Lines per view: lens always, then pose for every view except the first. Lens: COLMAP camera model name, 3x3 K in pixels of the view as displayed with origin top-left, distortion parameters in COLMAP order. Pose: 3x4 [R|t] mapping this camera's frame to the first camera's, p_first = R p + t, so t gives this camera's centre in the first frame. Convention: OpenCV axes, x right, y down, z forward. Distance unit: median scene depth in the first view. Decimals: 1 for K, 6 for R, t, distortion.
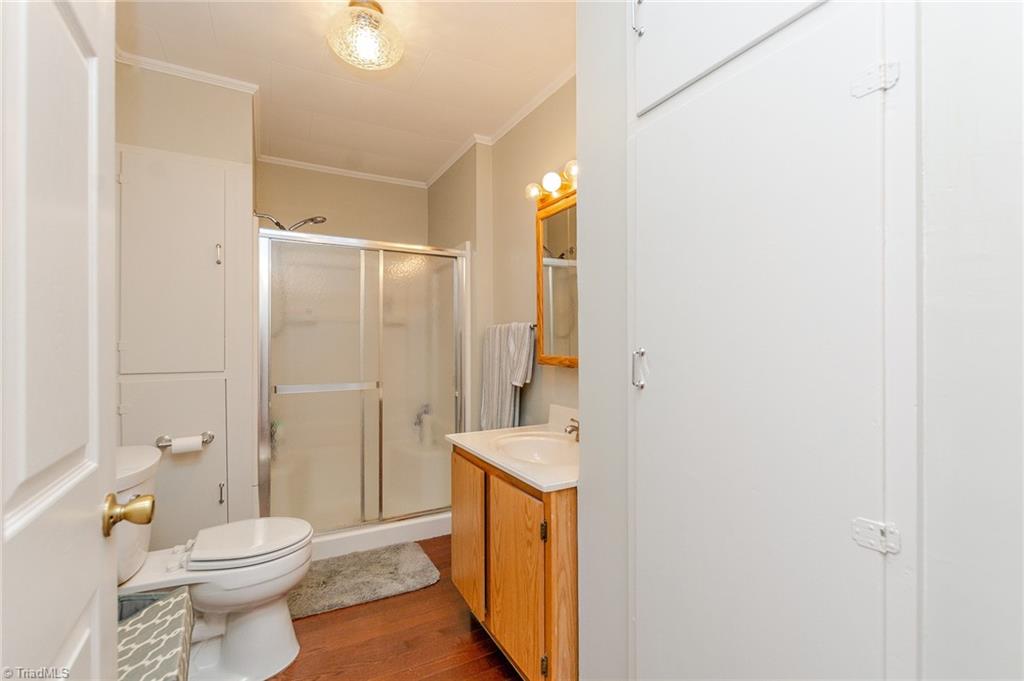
lens RADIAL K [[454.7, 0, 509.5], [0, 454.7, 339.7], [0, 0, 1]] dist [0.005532, -0.003445]
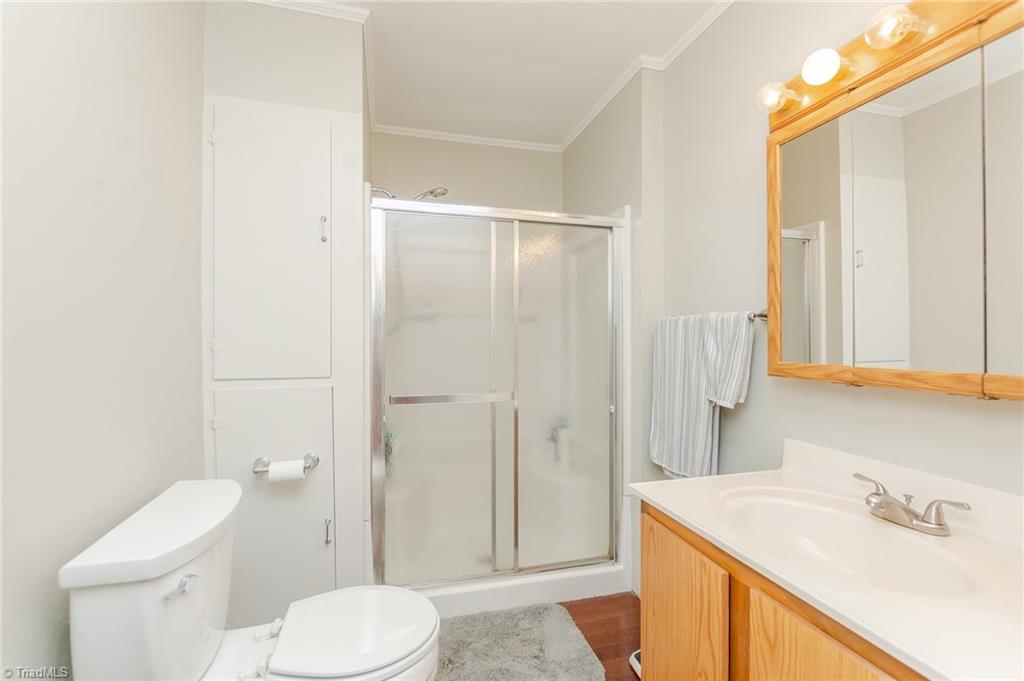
lens RADIAL K [[454.7, 0, 513.1], [0, 454.7, 339.5], [0, 0, 1]] dist [0.005532, -0.003445]
pose [[0.975716, 0.001177, -0.219037, -0.133063], [0.000218, 0.999980, 0.006345, -0.000847], [0.219040, -0.006238, 0.975696, 0.276058]]
